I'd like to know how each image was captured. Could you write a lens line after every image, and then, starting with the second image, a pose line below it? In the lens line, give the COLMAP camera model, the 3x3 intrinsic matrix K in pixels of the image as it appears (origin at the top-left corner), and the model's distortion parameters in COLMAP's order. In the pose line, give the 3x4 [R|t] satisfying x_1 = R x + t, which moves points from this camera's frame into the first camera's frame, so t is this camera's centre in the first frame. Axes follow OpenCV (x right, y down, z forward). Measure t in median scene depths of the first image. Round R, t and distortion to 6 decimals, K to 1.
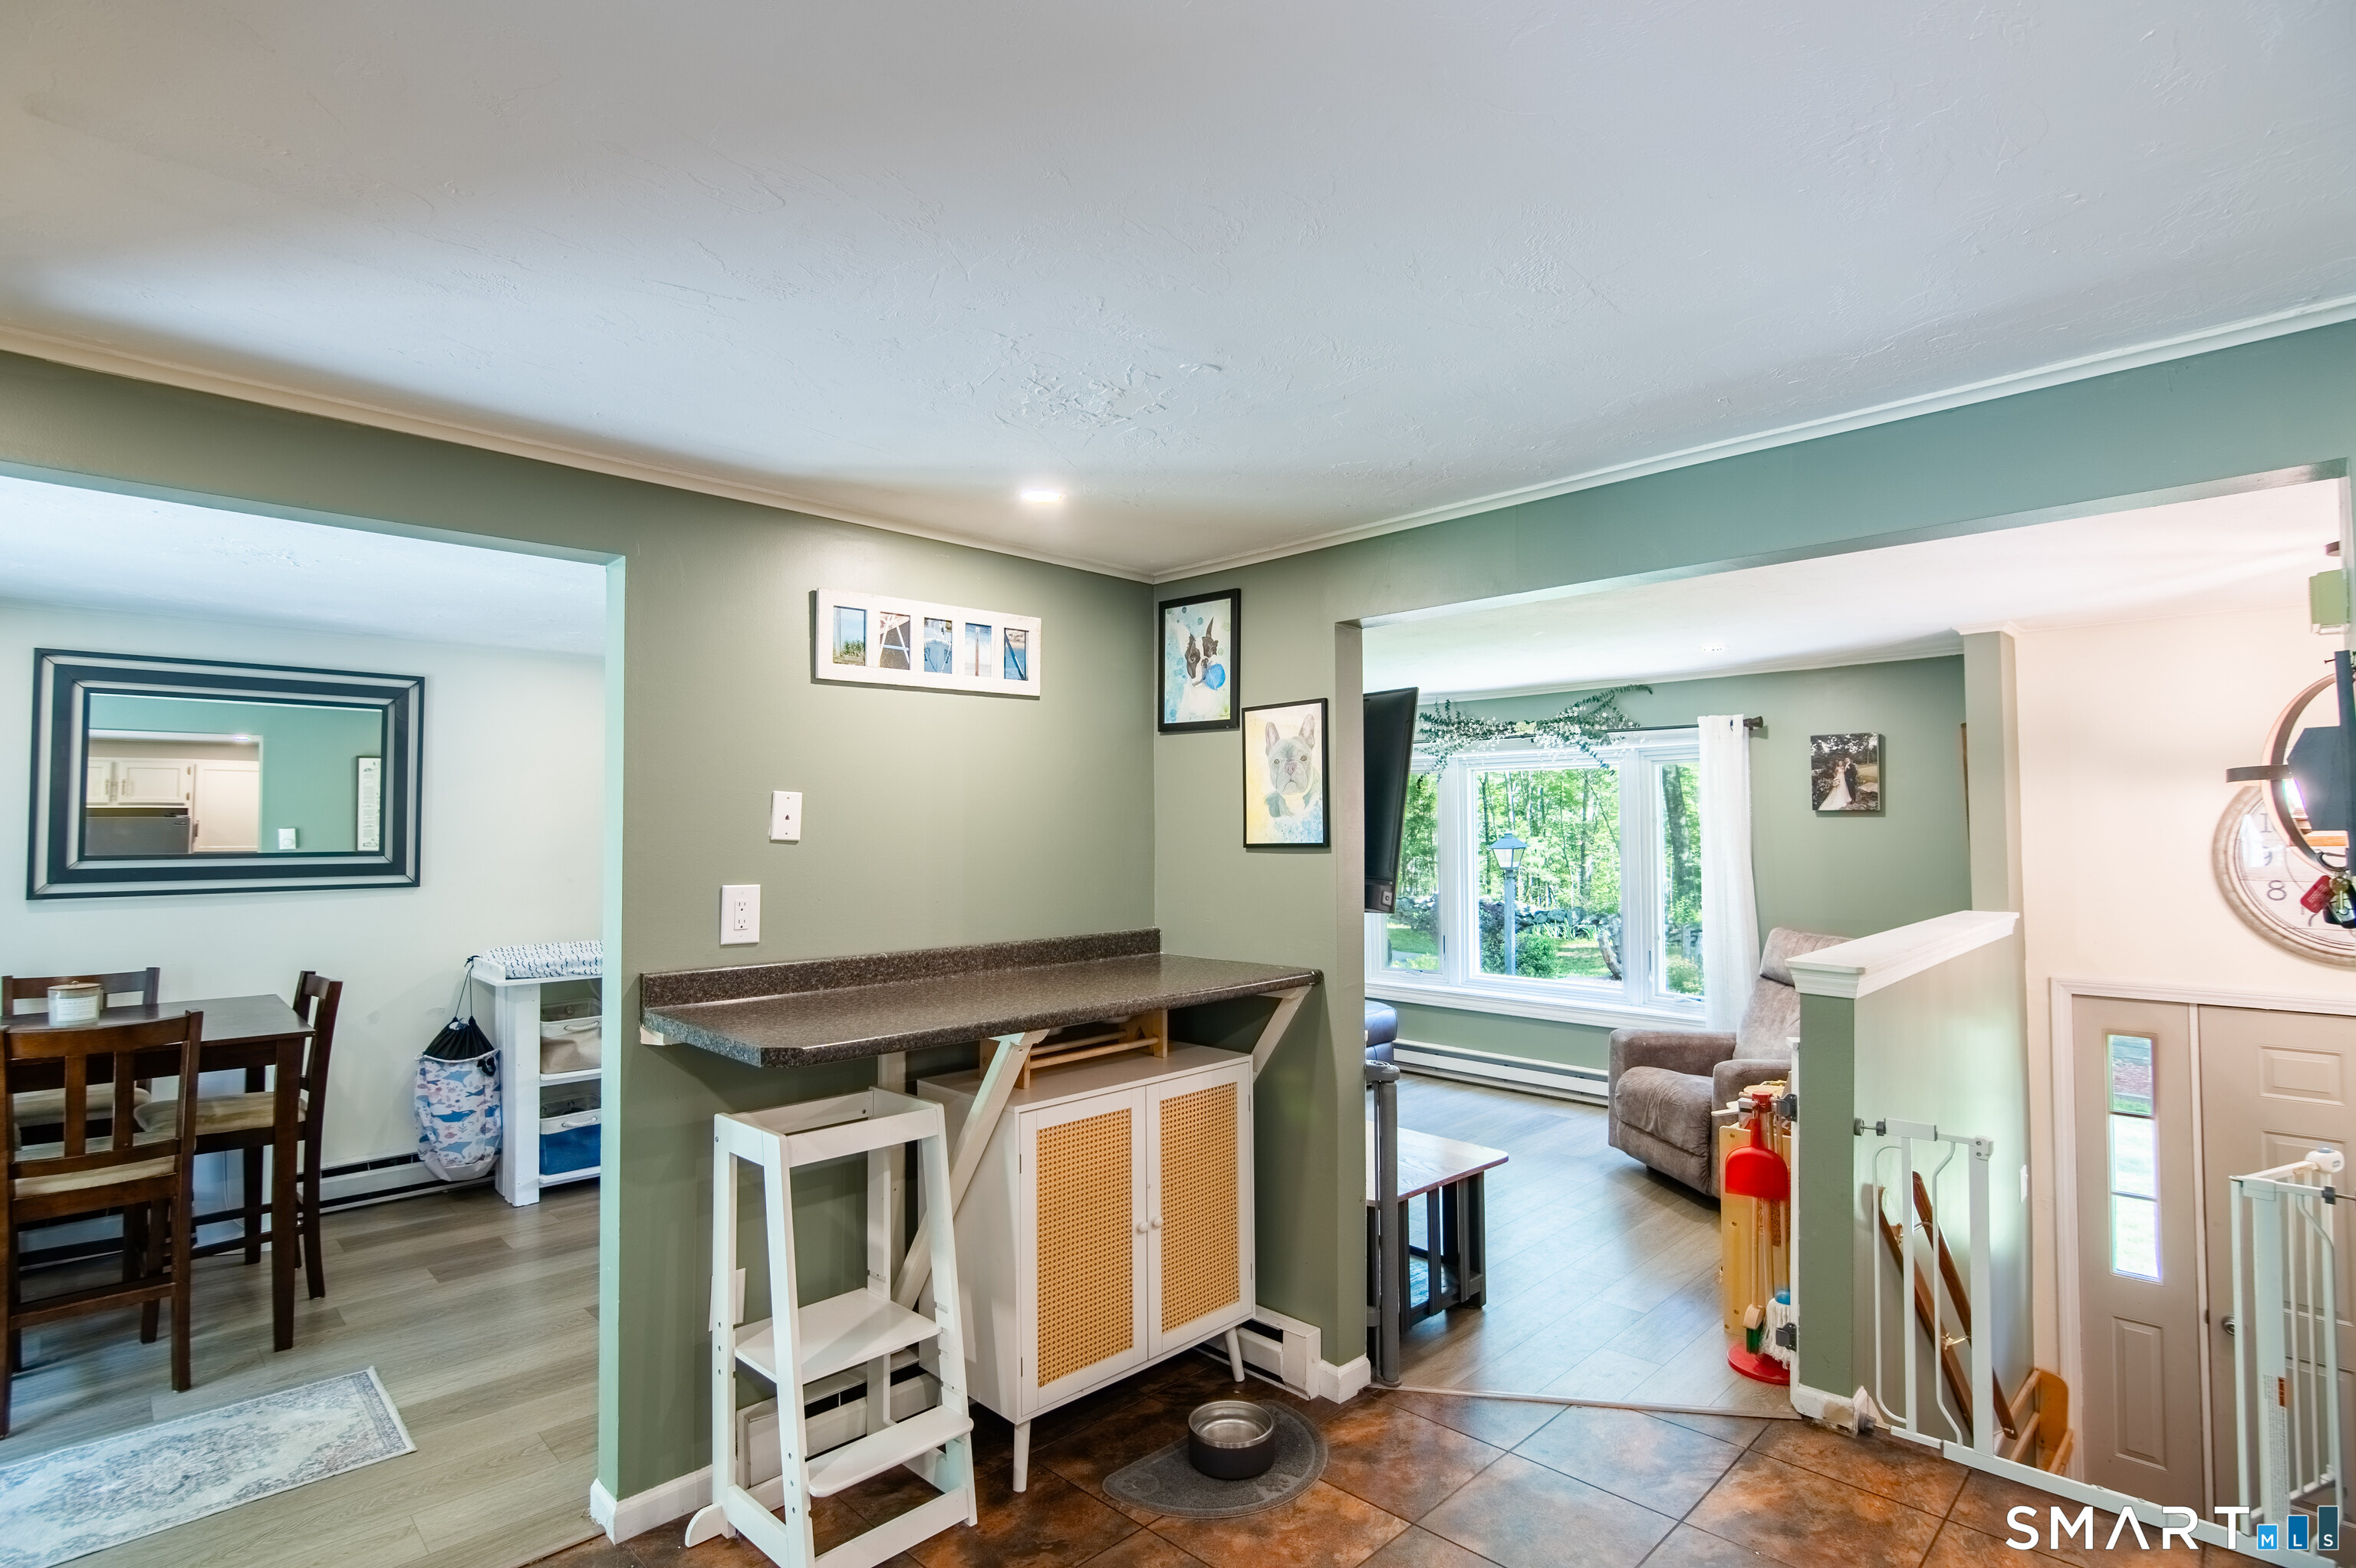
lens RADIAL K [[1147.5, 0, 1172.4], [0, 1147.5, 787.7], [0, 0, 1]] dist [-0.033301, 0.009659]
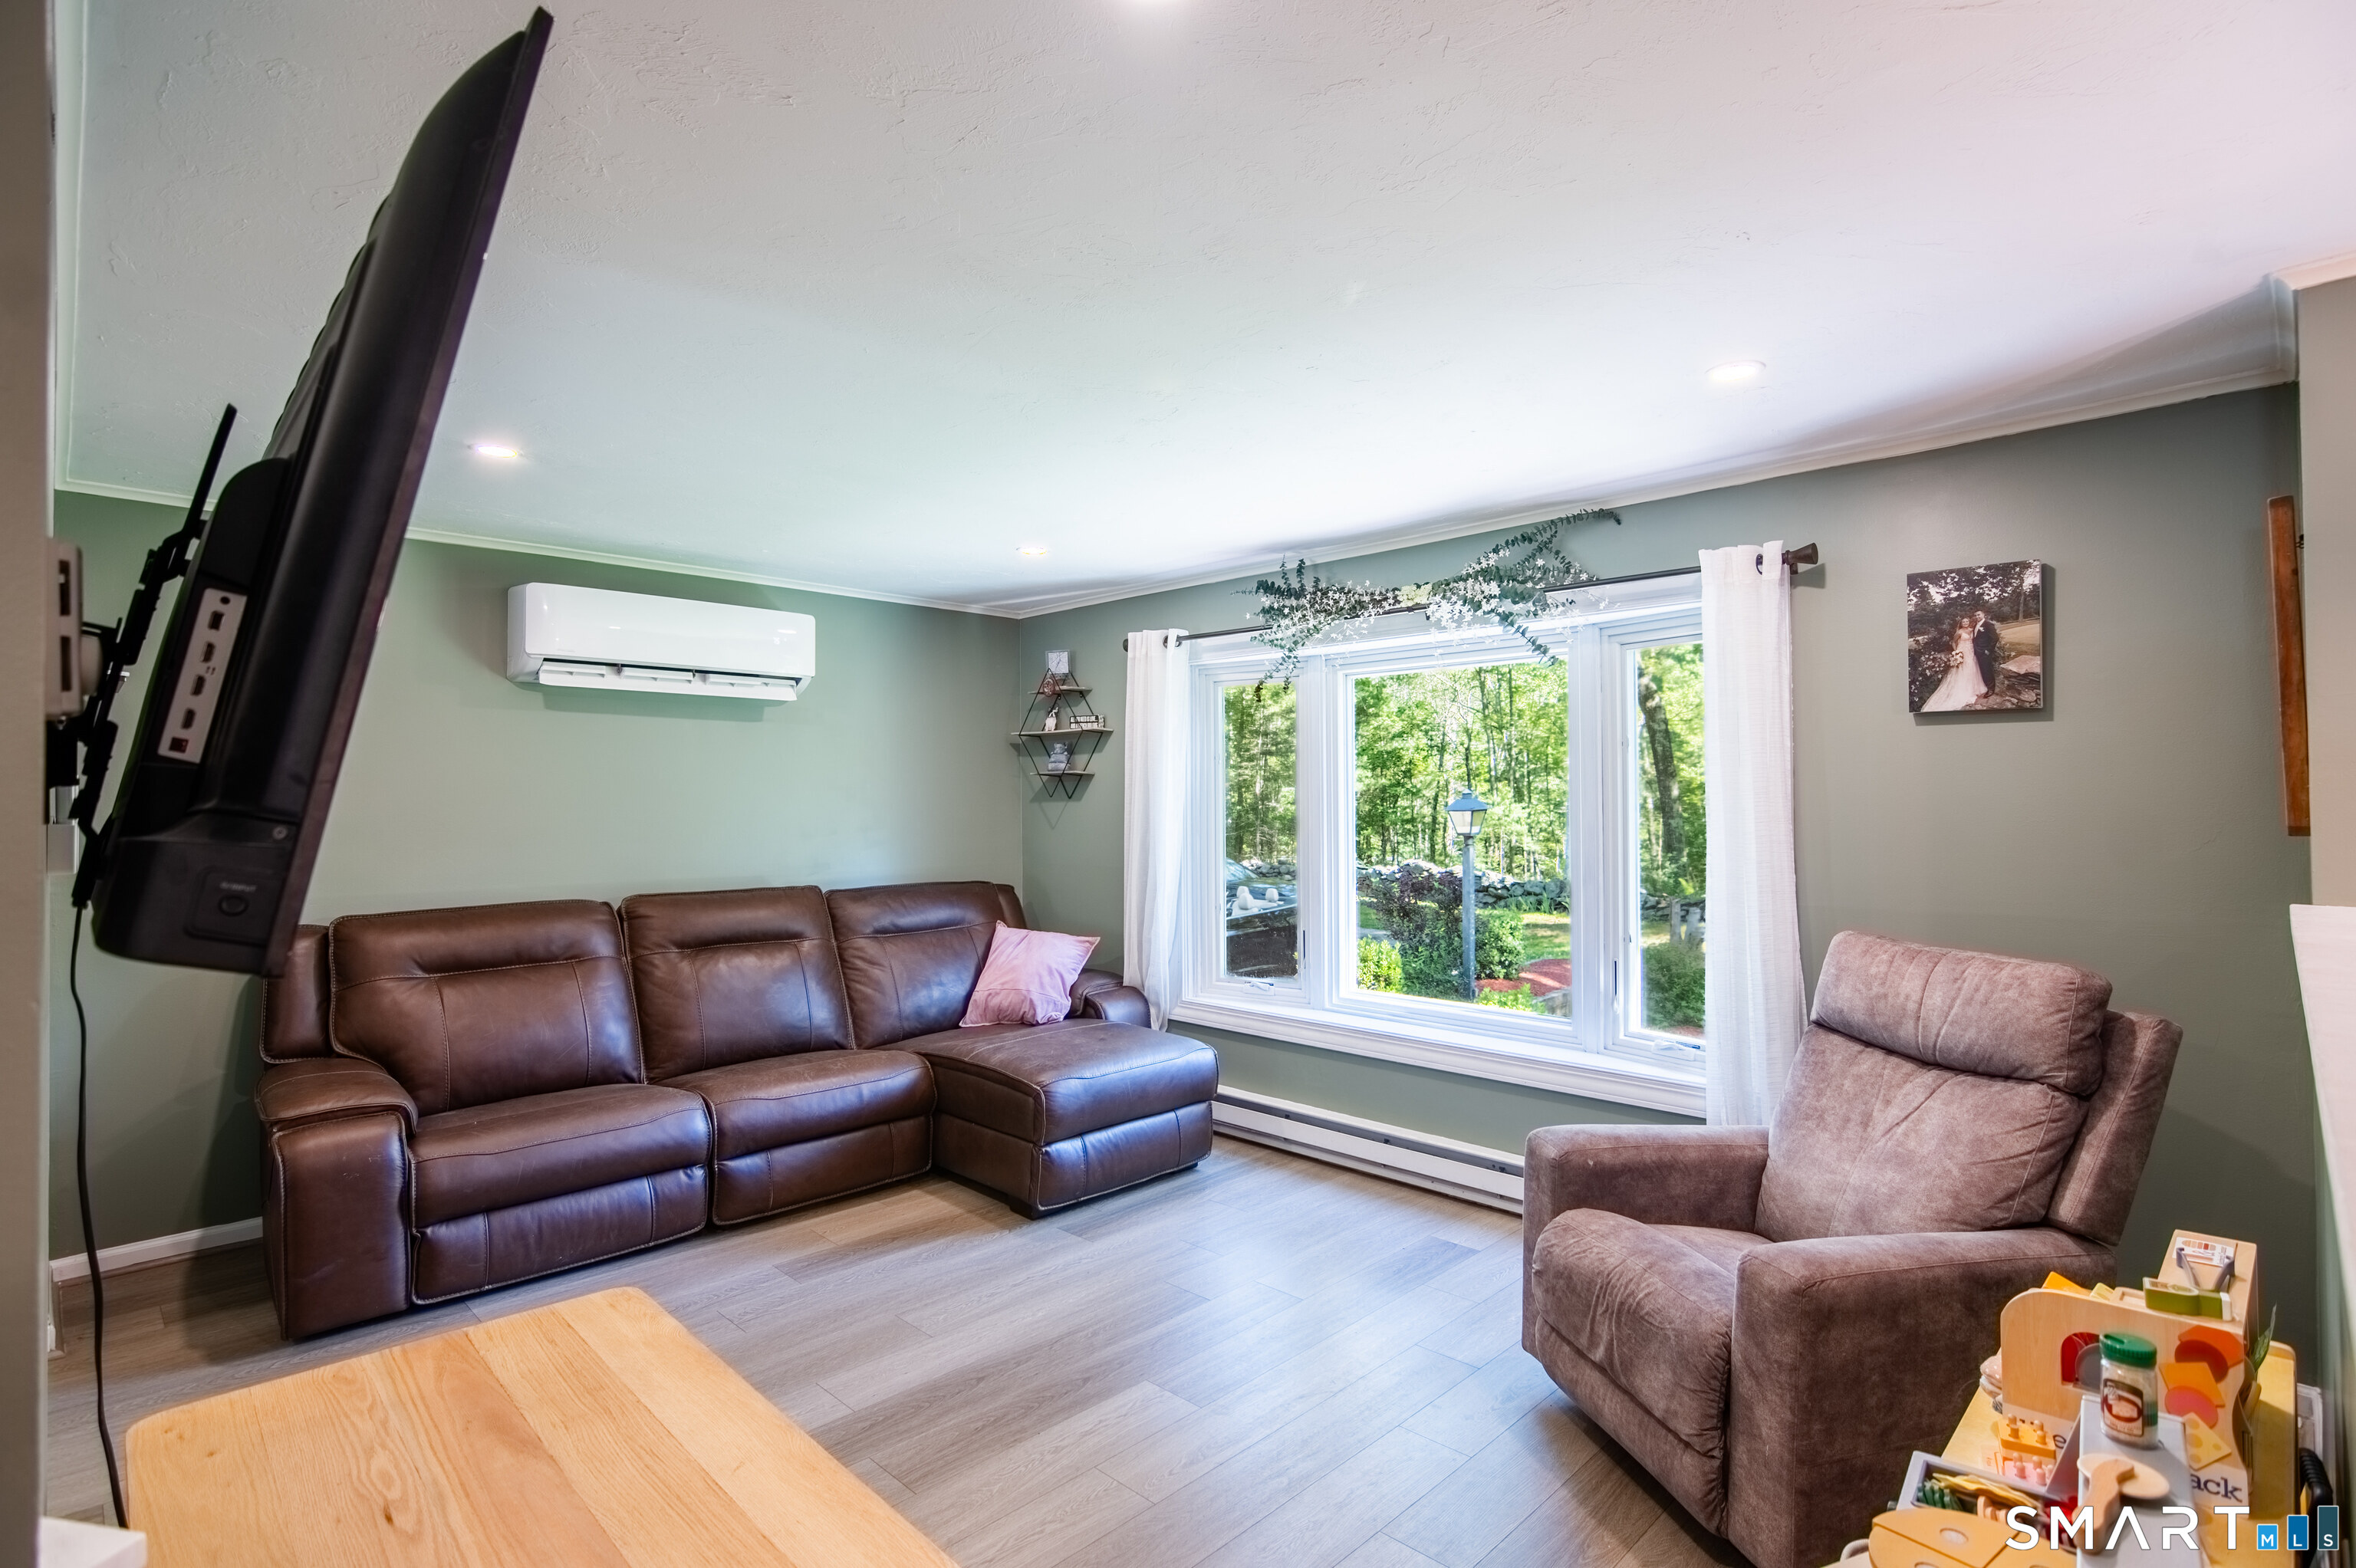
lens RADIAL K [[1147.5, 0, 1172.4], [0, 1147.5, 787.7], [0, 0, 1]] dist [-0.033301, 0.009659]
pose [[0.999966, -0.003822, 0.007289, 0.276082], [0.003637, 0.999675, 0.025236, 0.054832], [-0.007383, -0.025208, 0.999655, 0.614761]]
